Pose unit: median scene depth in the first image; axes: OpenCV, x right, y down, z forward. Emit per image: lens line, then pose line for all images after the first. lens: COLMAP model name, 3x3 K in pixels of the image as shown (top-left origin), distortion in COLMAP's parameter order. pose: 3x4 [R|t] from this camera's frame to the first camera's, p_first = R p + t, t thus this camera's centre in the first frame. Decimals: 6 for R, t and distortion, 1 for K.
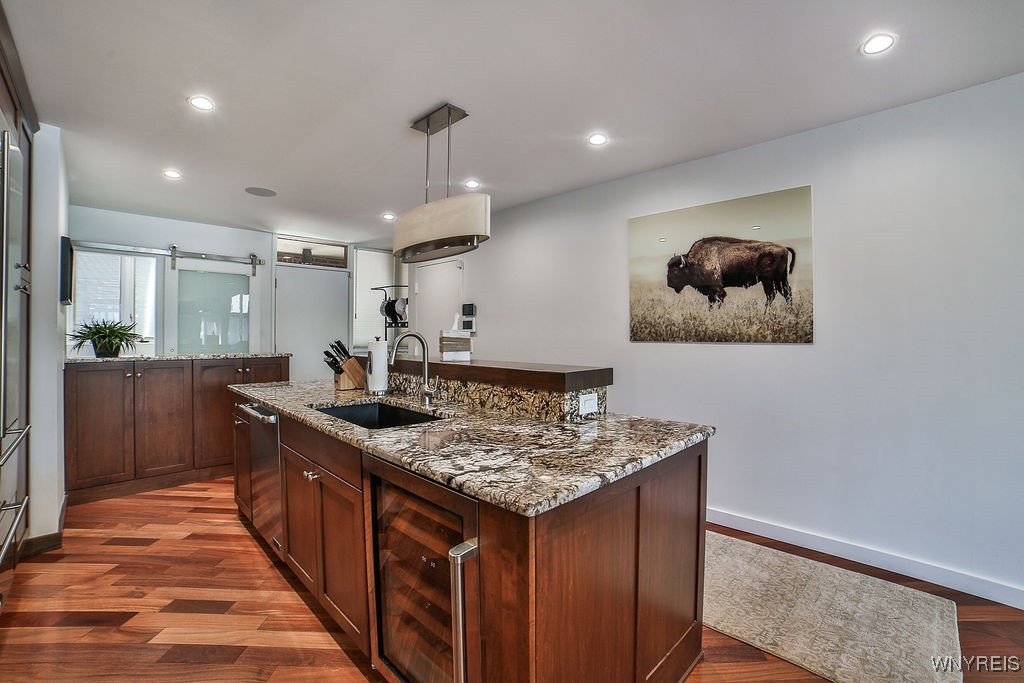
lens RADIAL K [[436.3, 0, 520.0], [0, 436.3, 341.4], [0, 0, 1]] dist [-0.109709, 0.040591]
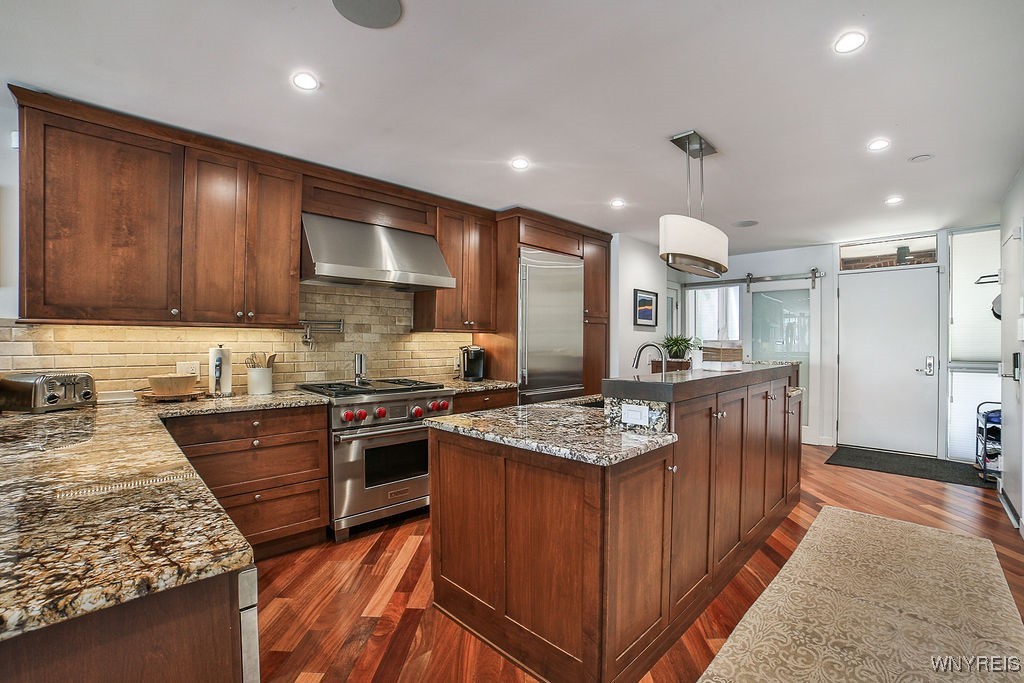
lens RADIAL K [[436.3, 0, 520.0], [0, 436.3, 341.4], [0, 0, 1]] dist [-0.109709, 0.040591]
pose [[0.017488, -0.005554, -0.999832, 1.102252], [-0.020289, 0.999777, -0.005909, -0.011006], [0.999641, 0.020389, 0.017371, 0.700952]]
